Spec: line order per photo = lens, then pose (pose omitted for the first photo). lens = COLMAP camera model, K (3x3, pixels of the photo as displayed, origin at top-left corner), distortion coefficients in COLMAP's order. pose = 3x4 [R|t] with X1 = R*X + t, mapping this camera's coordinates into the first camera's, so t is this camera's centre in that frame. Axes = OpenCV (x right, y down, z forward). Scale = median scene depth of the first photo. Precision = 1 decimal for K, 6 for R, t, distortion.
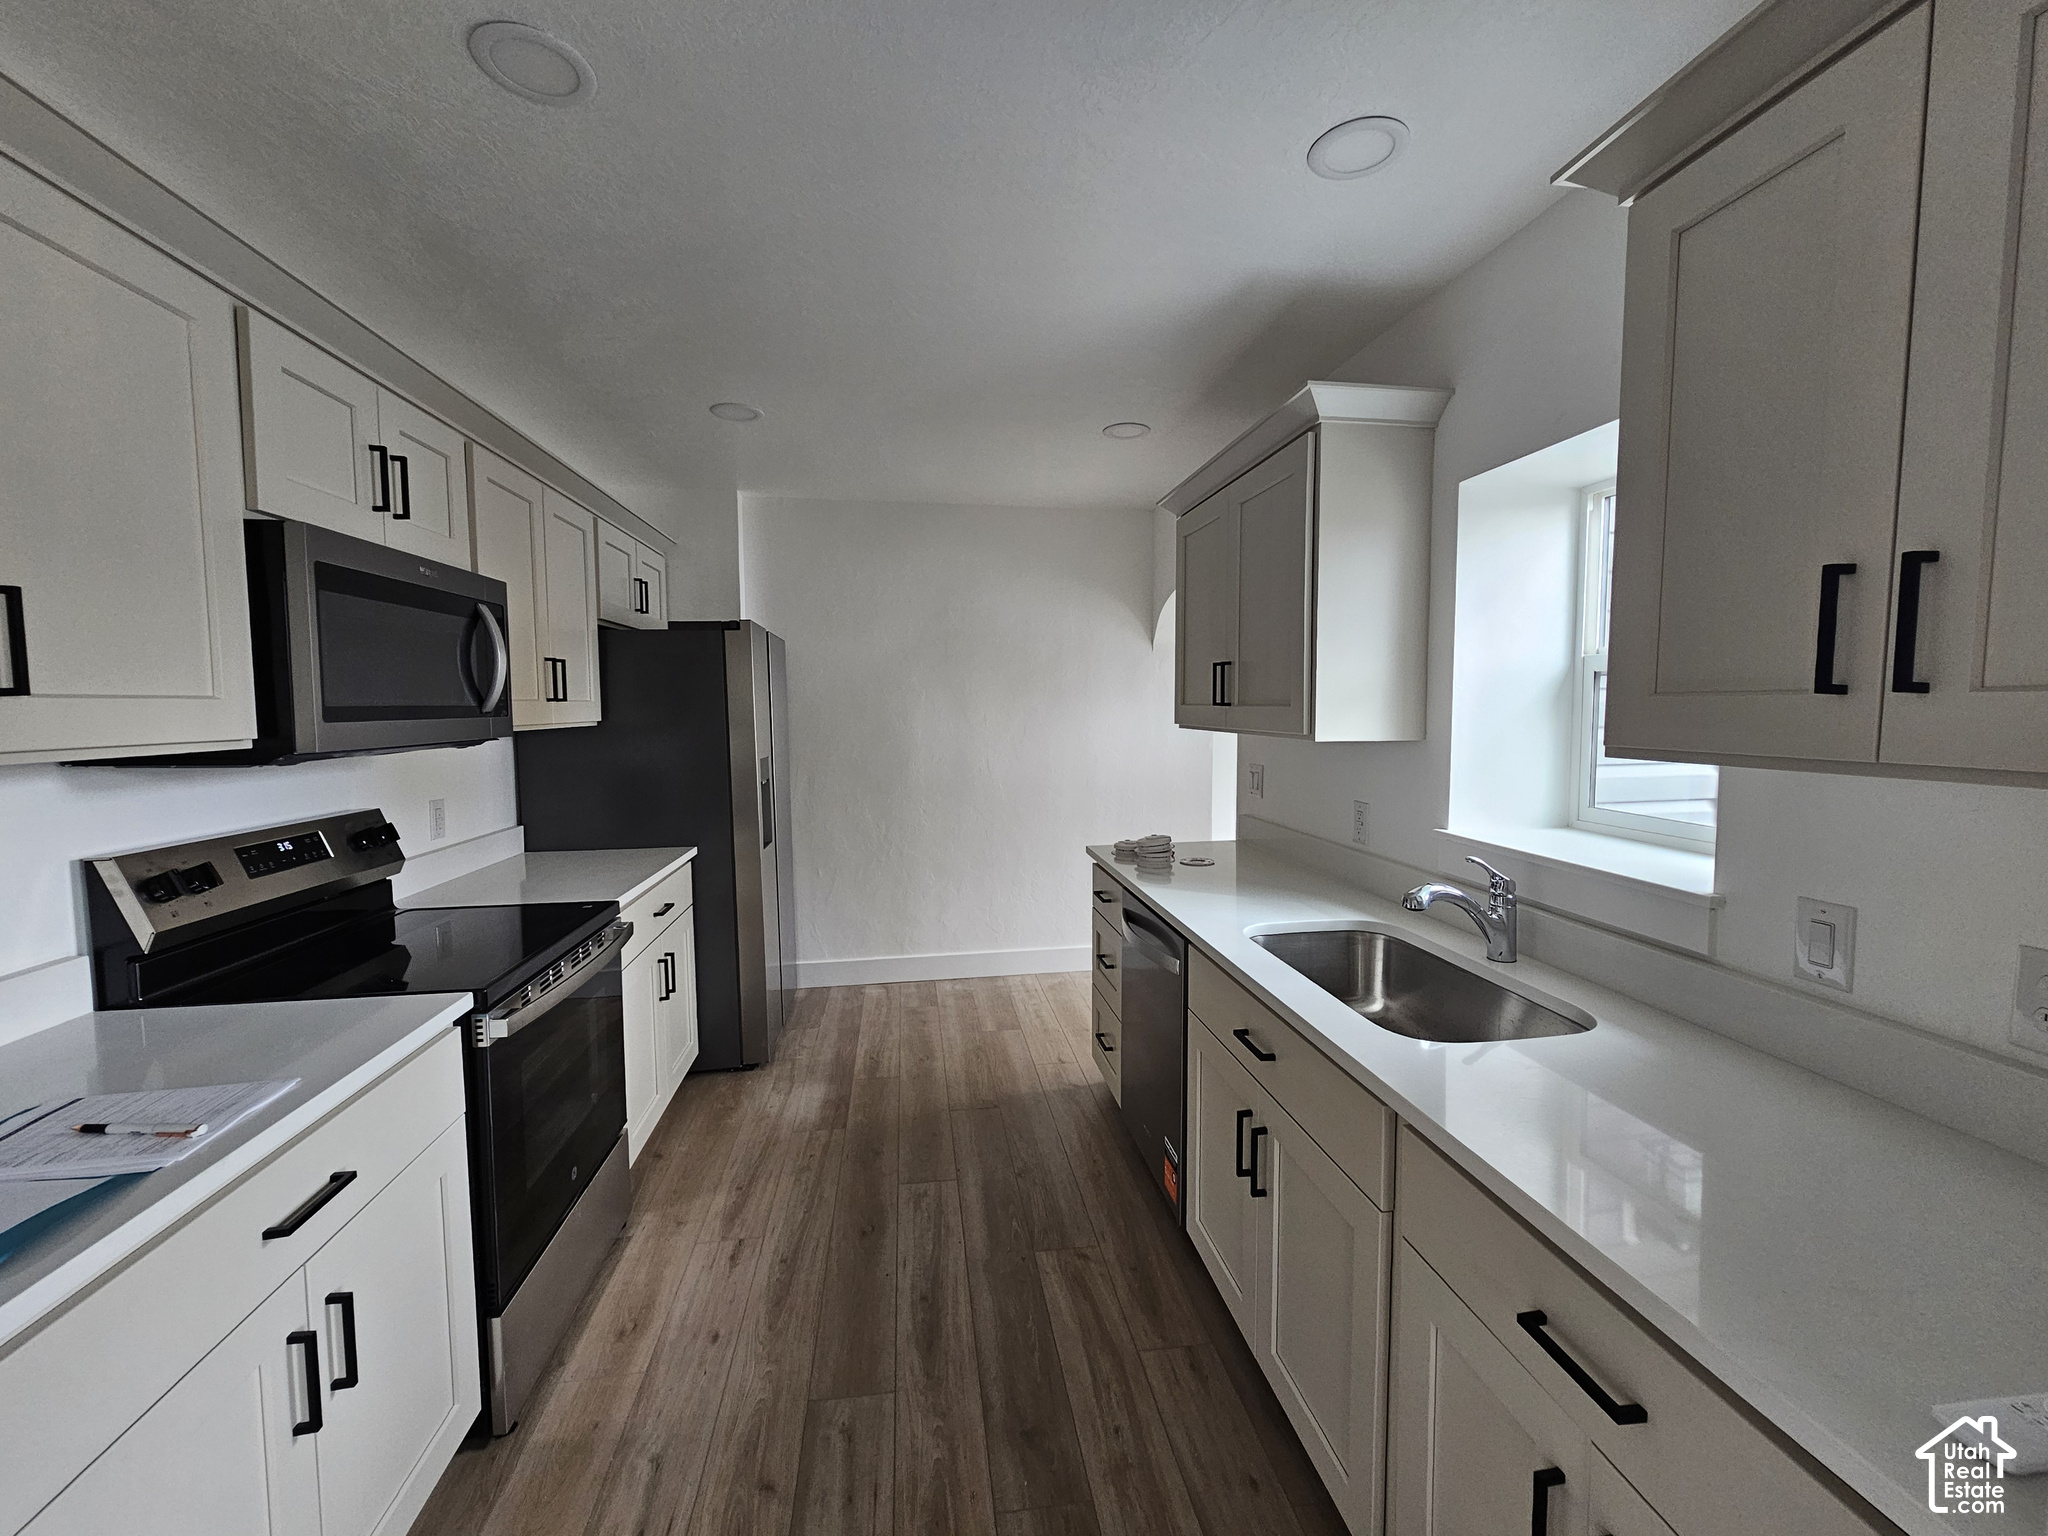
lens RADIAL K [[838.9, 0, 1031.3], [0, 838.9, 762.6], [0, 0, 1]] dist [-0.000962, 0.000611]
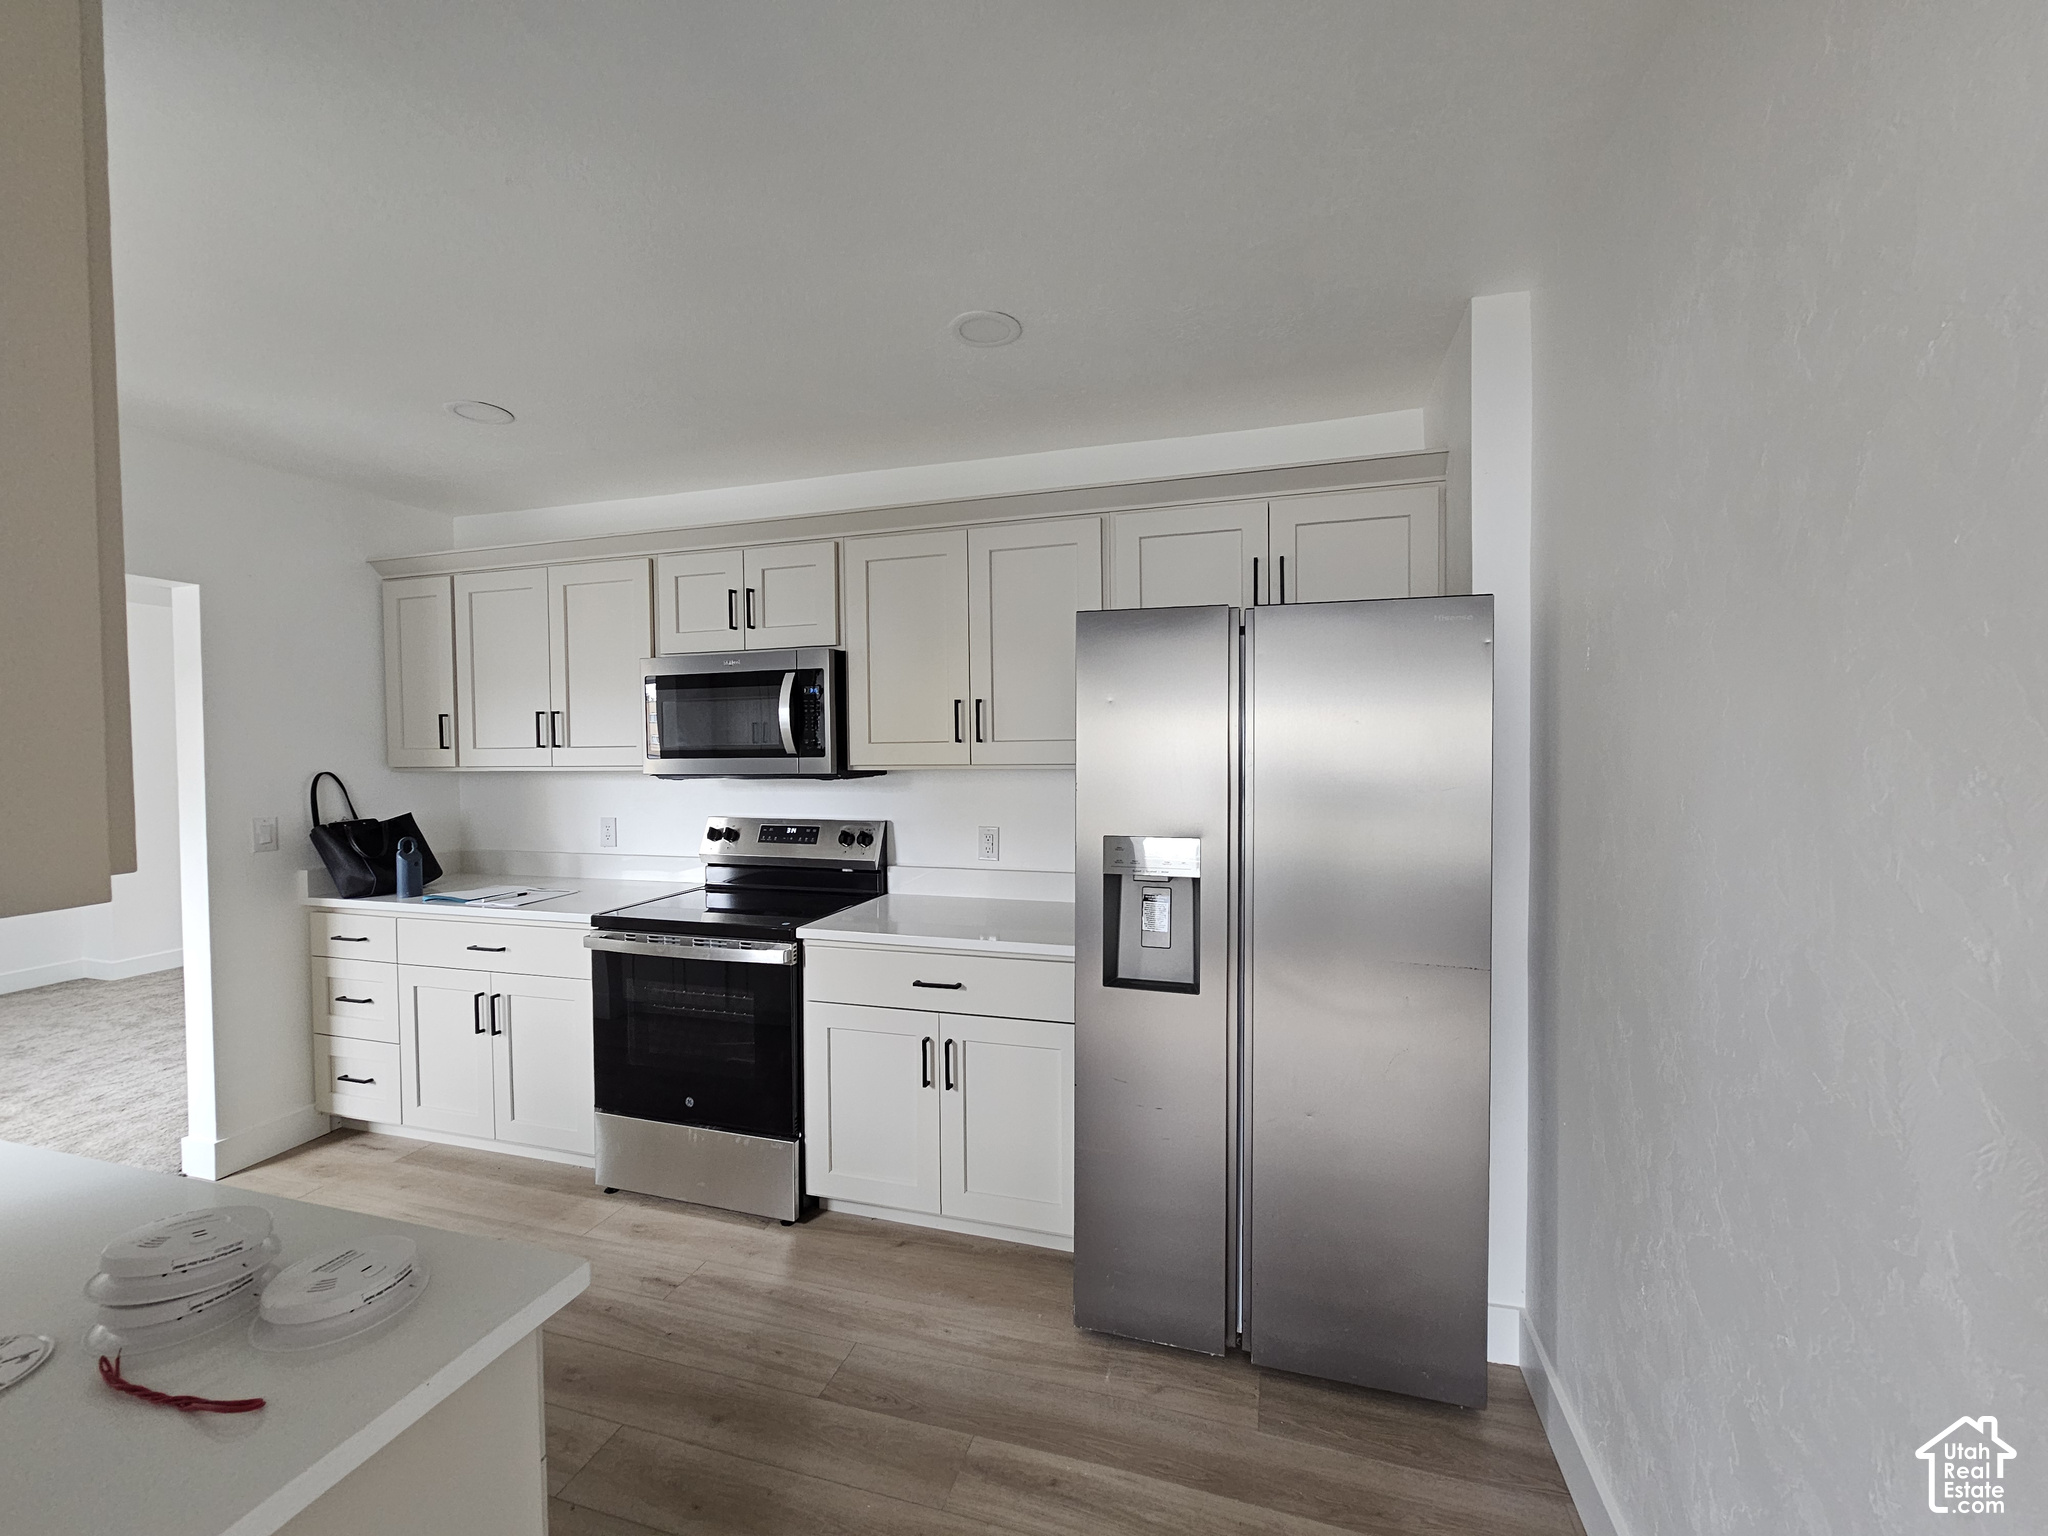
lens RADIAL K [[838.9, 0, 1027.3], [0, 838.9, 765.6], [0, 0, 1]] dist [-0.000962, 0.000611]
pose [[-0.430594, 0.030711, -0.902023, 0.396069], [-0.046624, 0.997330, 0.056212, -0.136121], [0.901341, 0.066260, -0.428012, 1.972065]]
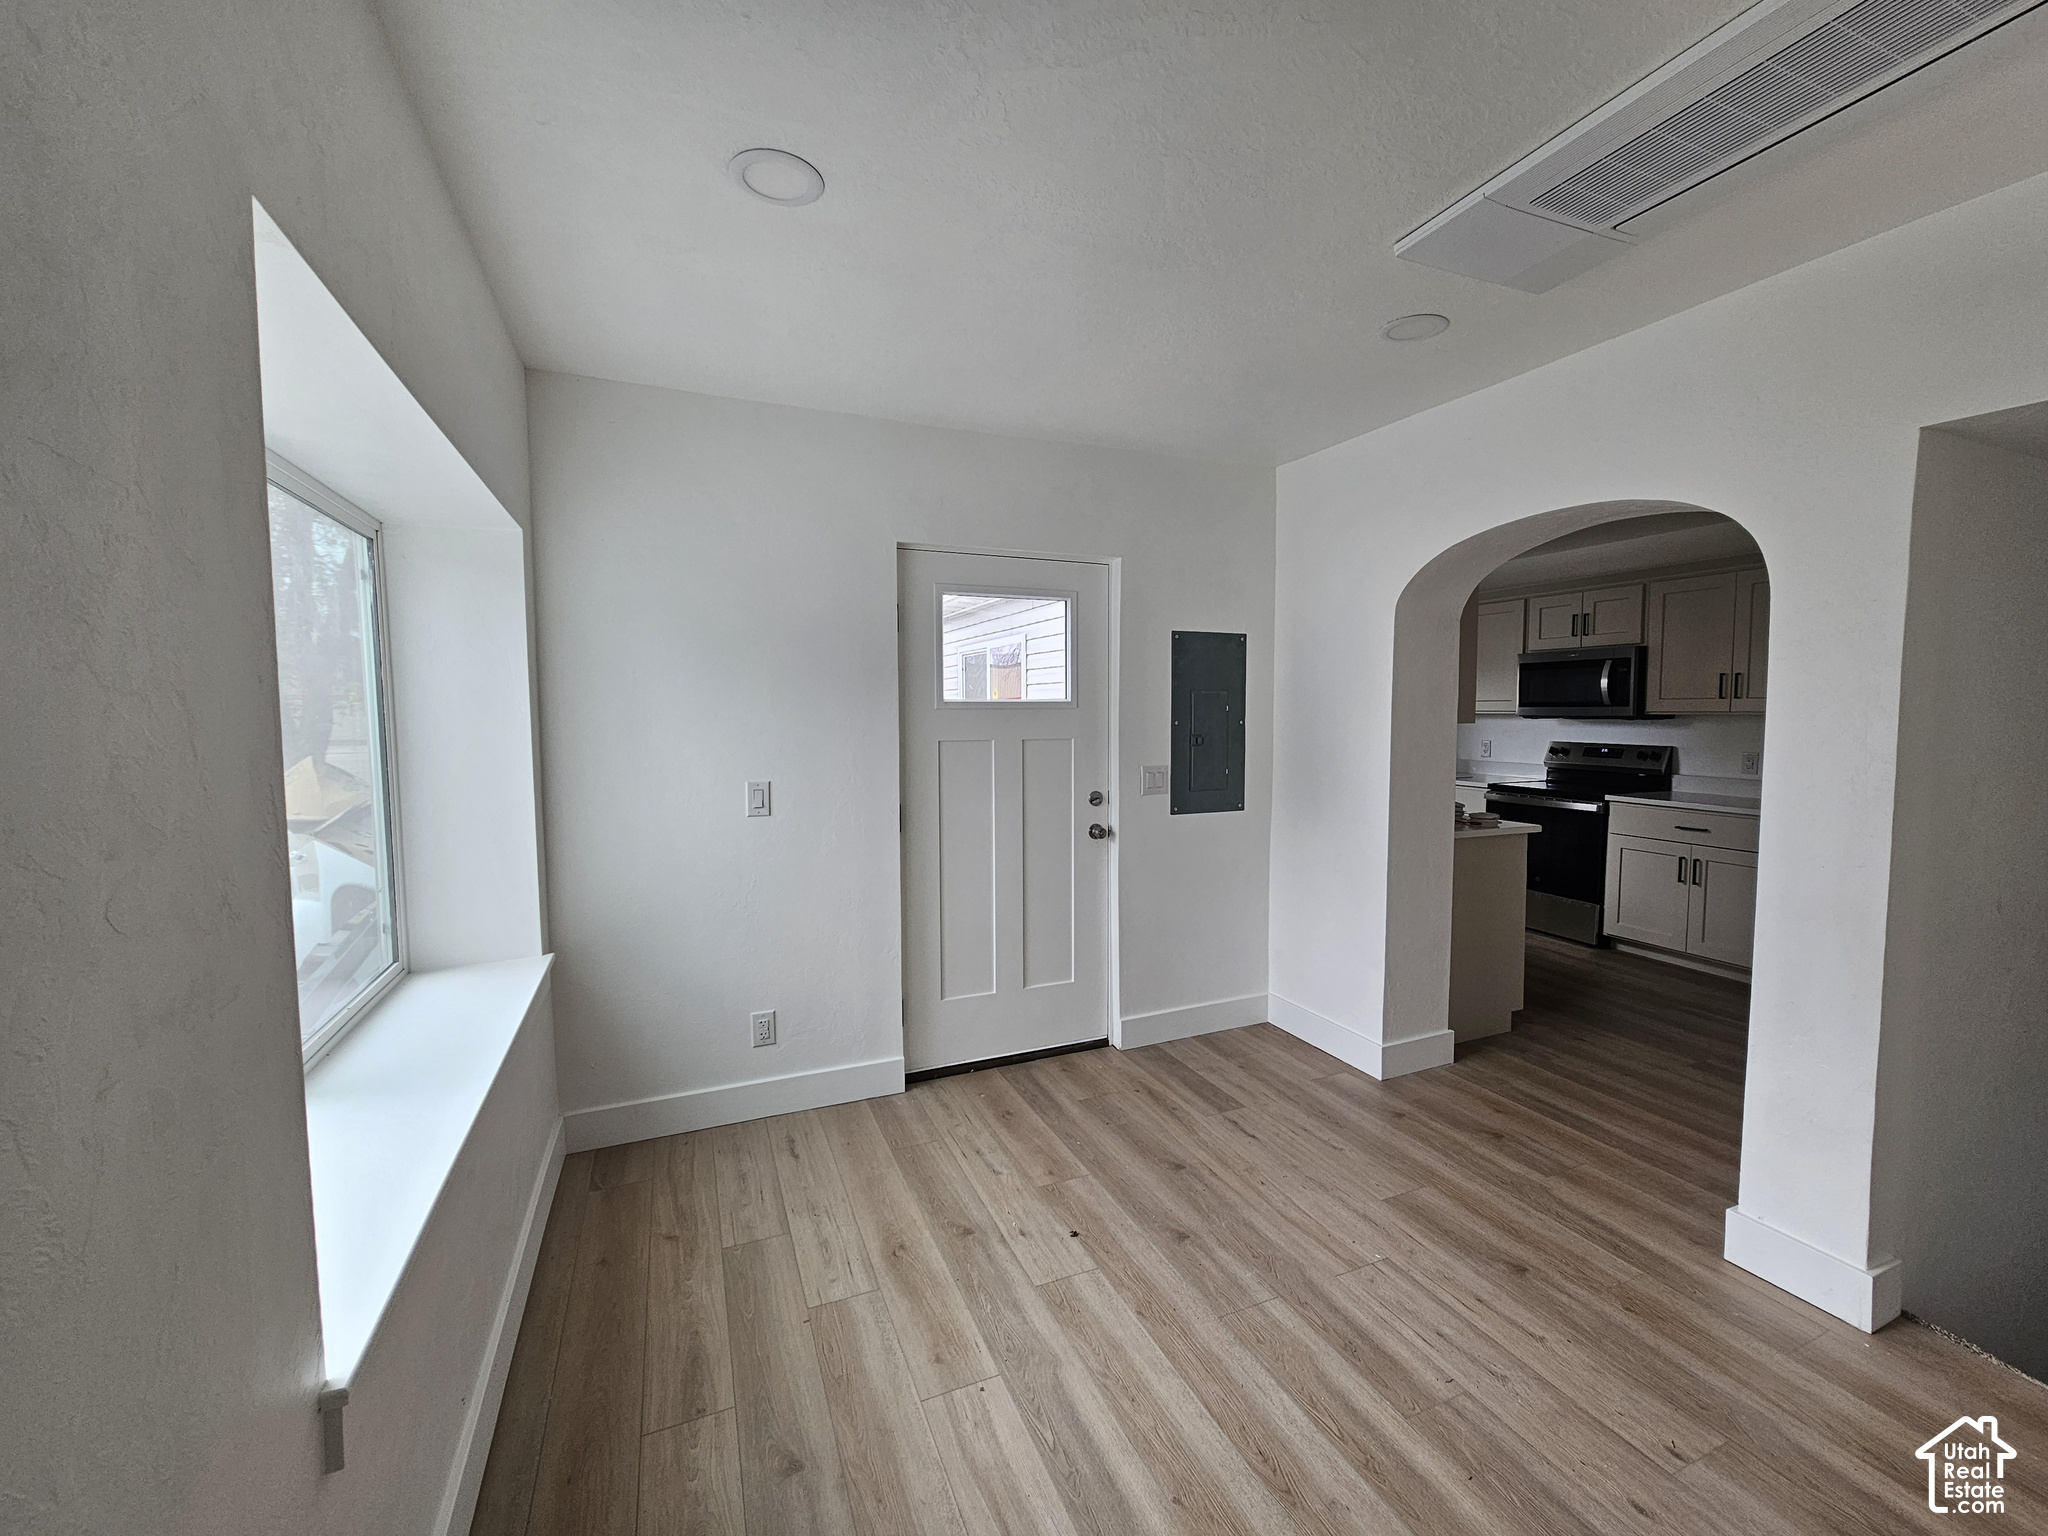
lens RADIAL K [[838.9, 0, 1032.4], [0, 838.9, 762.6], [0, 0, 1]] dist [-0.000962, 0.000611]
pose [[-0.969072, 0.026714, -0.245326, 1.581544], [-0.005670, 0.991450, 0.130361, -0.204349], [0.246711, 0.127720, -0.960636, 3.017091]]
